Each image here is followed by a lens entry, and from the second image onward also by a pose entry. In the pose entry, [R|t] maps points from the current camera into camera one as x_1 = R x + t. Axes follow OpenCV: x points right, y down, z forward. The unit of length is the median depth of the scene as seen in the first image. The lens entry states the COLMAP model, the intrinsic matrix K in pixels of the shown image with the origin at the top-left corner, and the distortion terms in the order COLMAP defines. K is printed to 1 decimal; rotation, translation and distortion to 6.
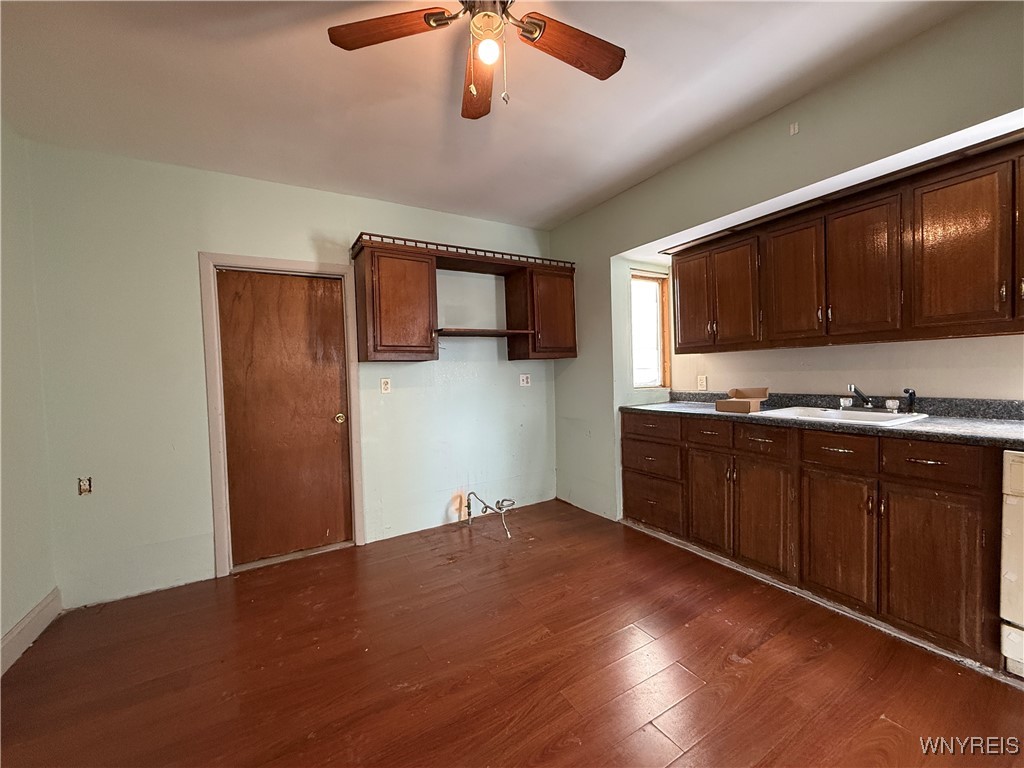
lens RADIAL K [[407.3, 0, 509.3], [0, 407.3, 383.7], [0, 0, 1]] dist [-0.001008, -0.000127]
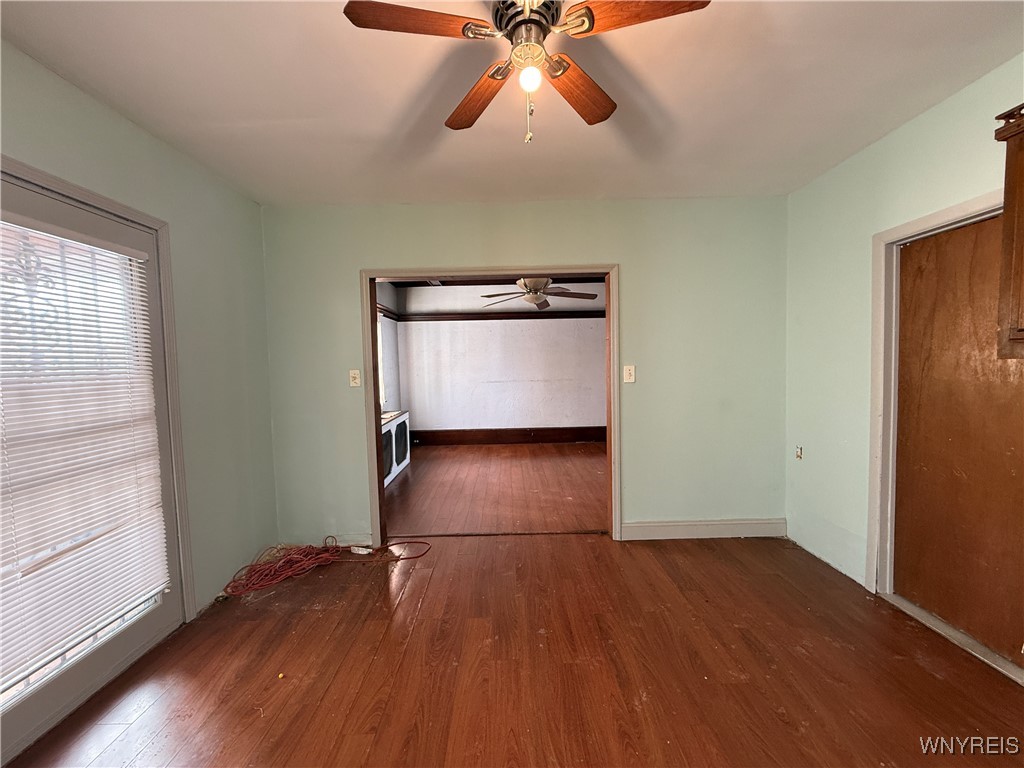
lens RADIAL K [[407.3, 0, 509.3], [0, 407.3, 383.7], [0, 0, 1]] dist [-0.001008, -0.000127]
pose [[-0.495151, 0.087660, -0.864373, 0.413354], [0.014226, 0.995582, 0.092817, -0.080368], [0.868690, 0.033662, -0.494210, 0.681007]]
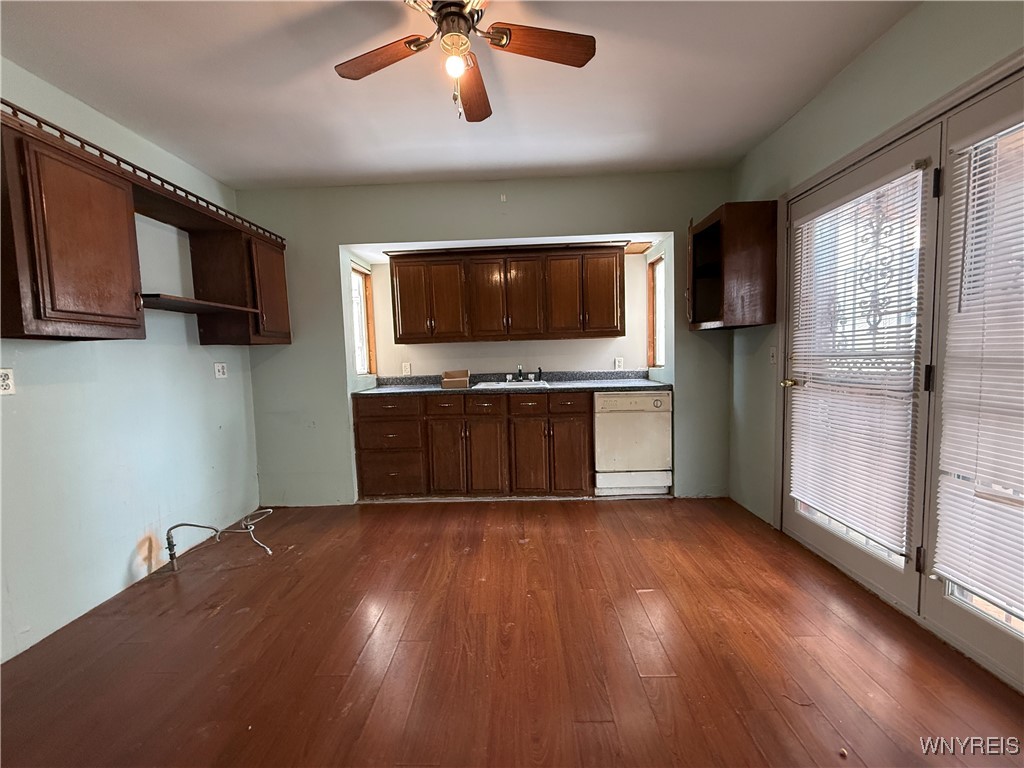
lens RADIAL K [[407.3, 0, 509.3], [0, 407.3, 383.7], [0, 0, 1]] dist [-0.001008, -0.000127]
pose [[0.527548, -0.046704, 0.848240, -0.454624], [0.037815, 0.998789, 0.031475, 0.017984], [-0.848683, 0.015471, 0.528676, 0.133172]]
